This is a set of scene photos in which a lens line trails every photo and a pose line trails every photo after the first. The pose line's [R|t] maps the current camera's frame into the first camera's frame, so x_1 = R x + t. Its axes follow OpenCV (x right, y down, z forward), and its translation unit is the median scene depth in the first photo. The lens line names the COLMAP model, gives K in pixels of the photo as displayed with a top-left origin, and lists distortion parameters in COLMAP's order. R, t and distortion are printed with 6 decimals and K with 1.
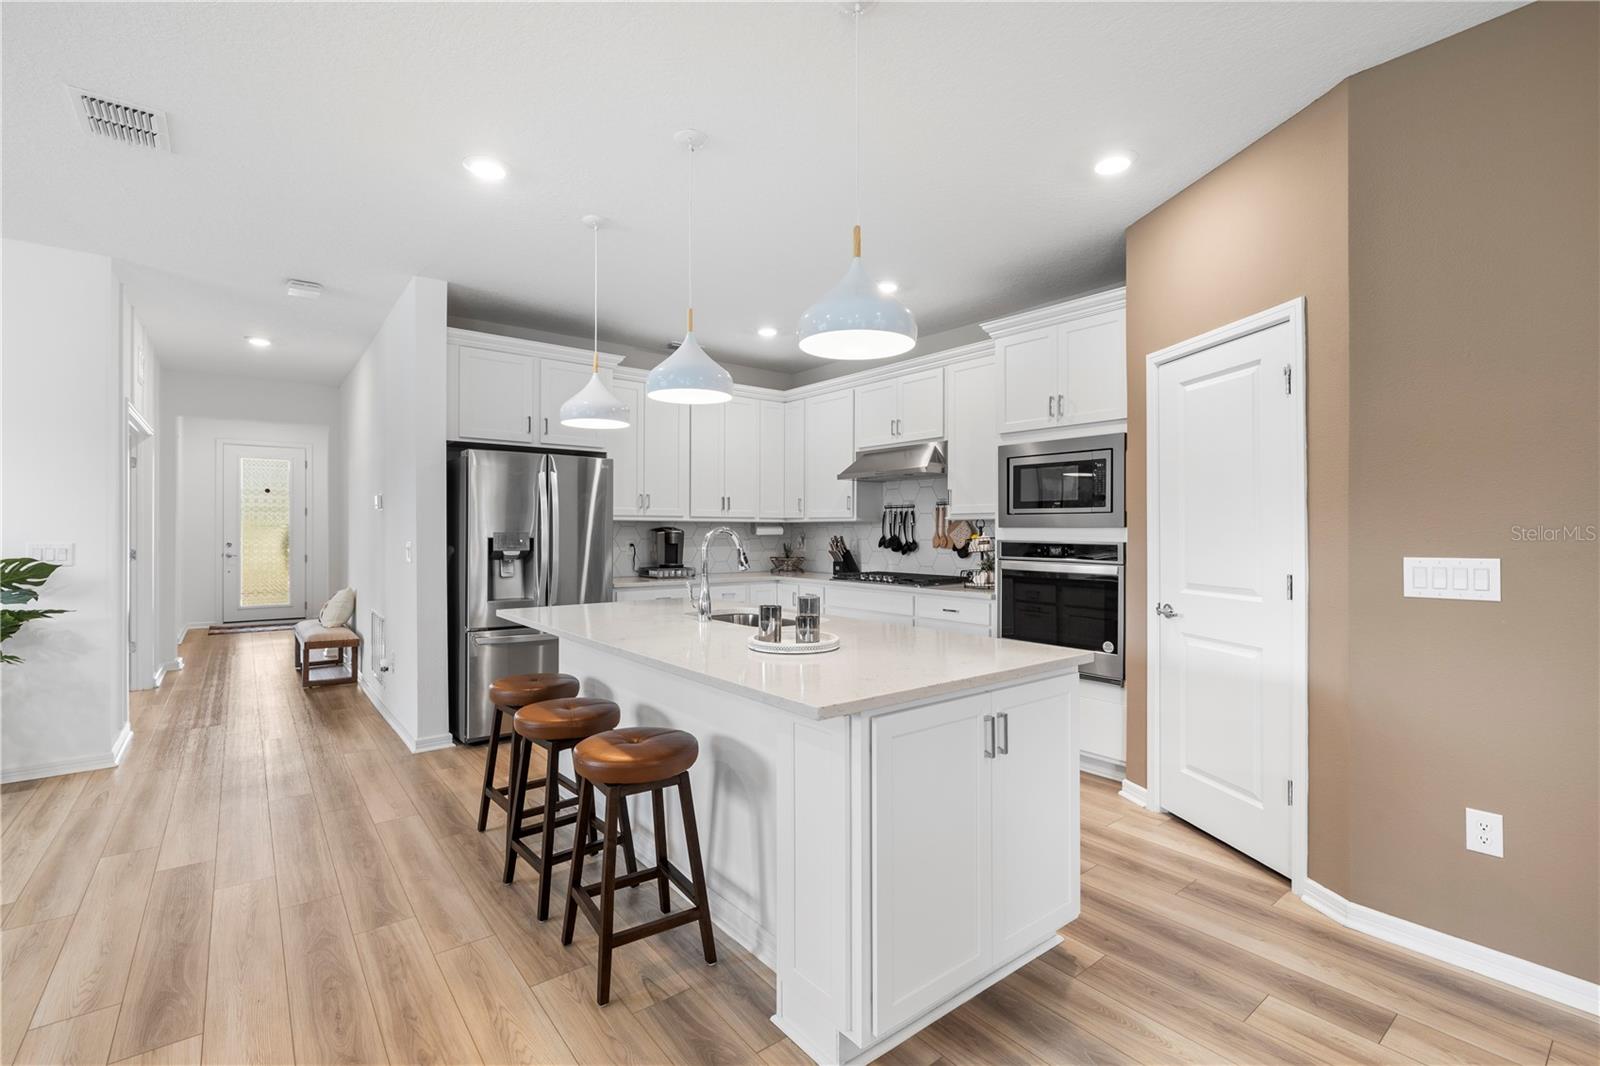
lens RADIAL K [[710.8, 0, 796.4], [0, 710.8, 531.1], [0, 0, 1]] dist [-0.002006, 0.000041]
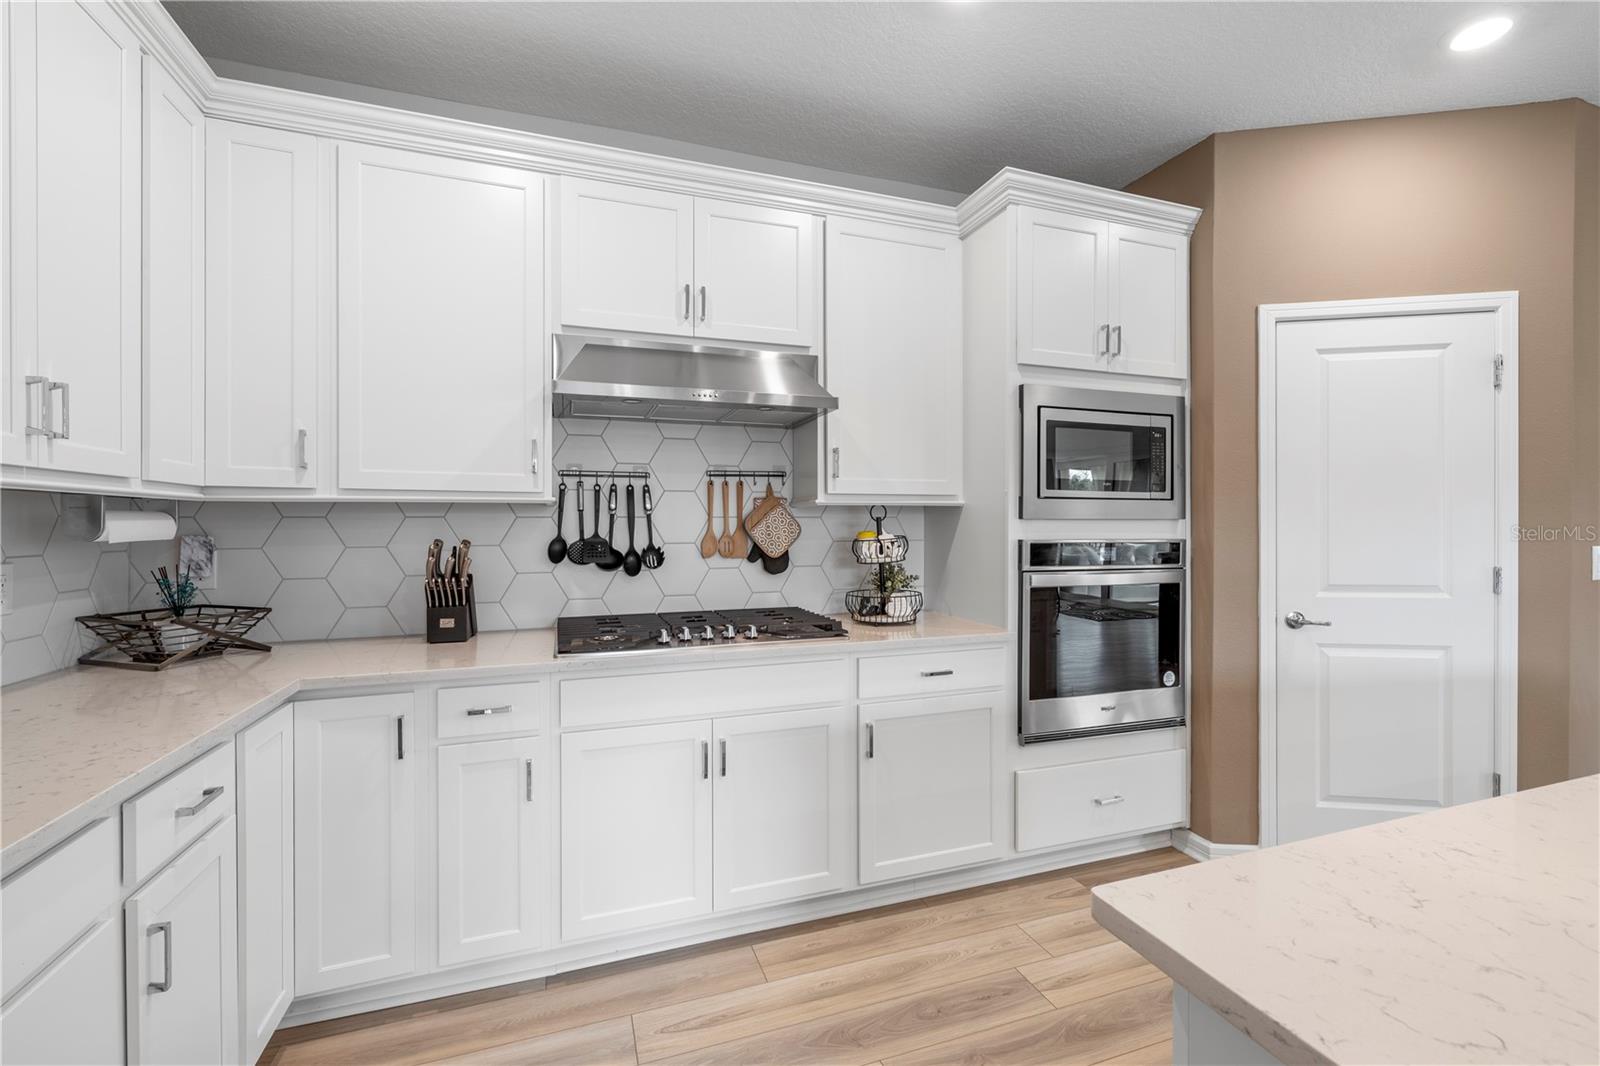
lens RADIAL K [[675.0, 0, 796.6], [0, 675.0, 527.5], [0, 0, 1]] dist [0.001028, 0.000136]
pose [[0.325733, -0.005285, 0.945447, -0.262127], [0.002891, 0.999985, 0.004594, -0.000862], [-0.945457, 0.001237, 0.325743, 0.816021]]
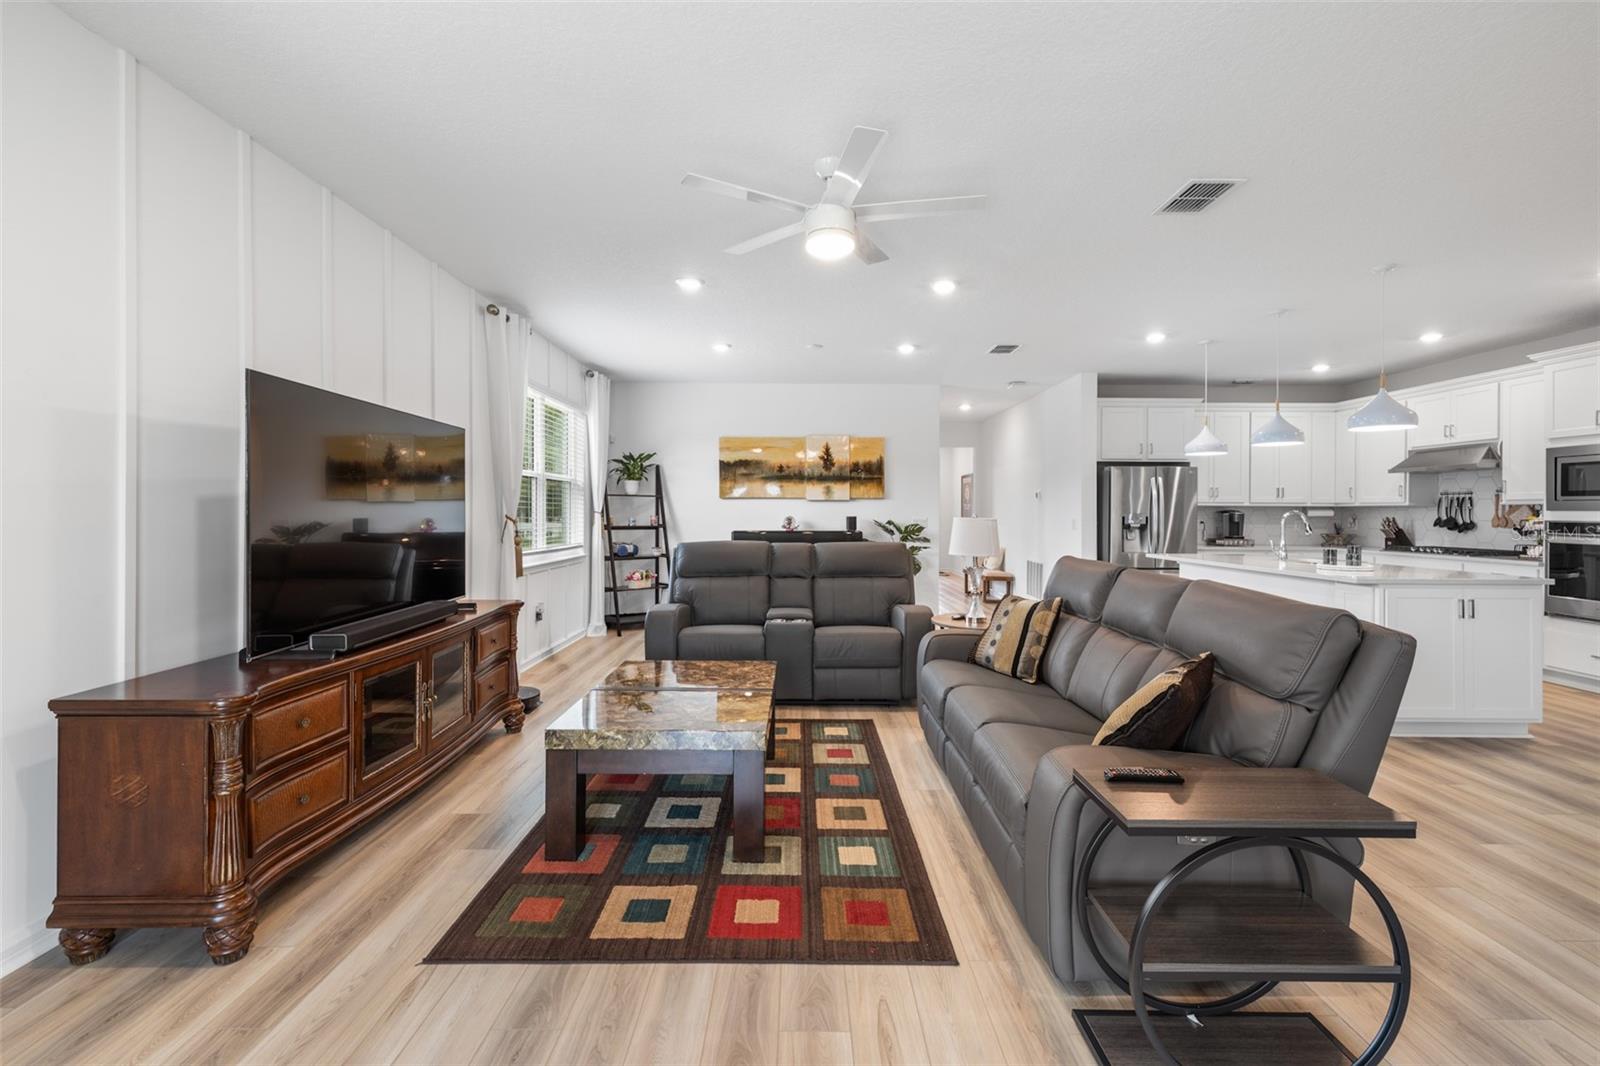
lens RADIAL K [[693.4, 0, 795.2], [0, 693.4, 513.2], [0, 0, 1]] dist [0.001783, 0.000423]
pose [[0.782310, 0.002905, -0.622883, 0.001164], [-0.002708, 0.999996, 0.001263, 0.001349], [0.622884, 0.000699, 0.782314, -0.698798]]
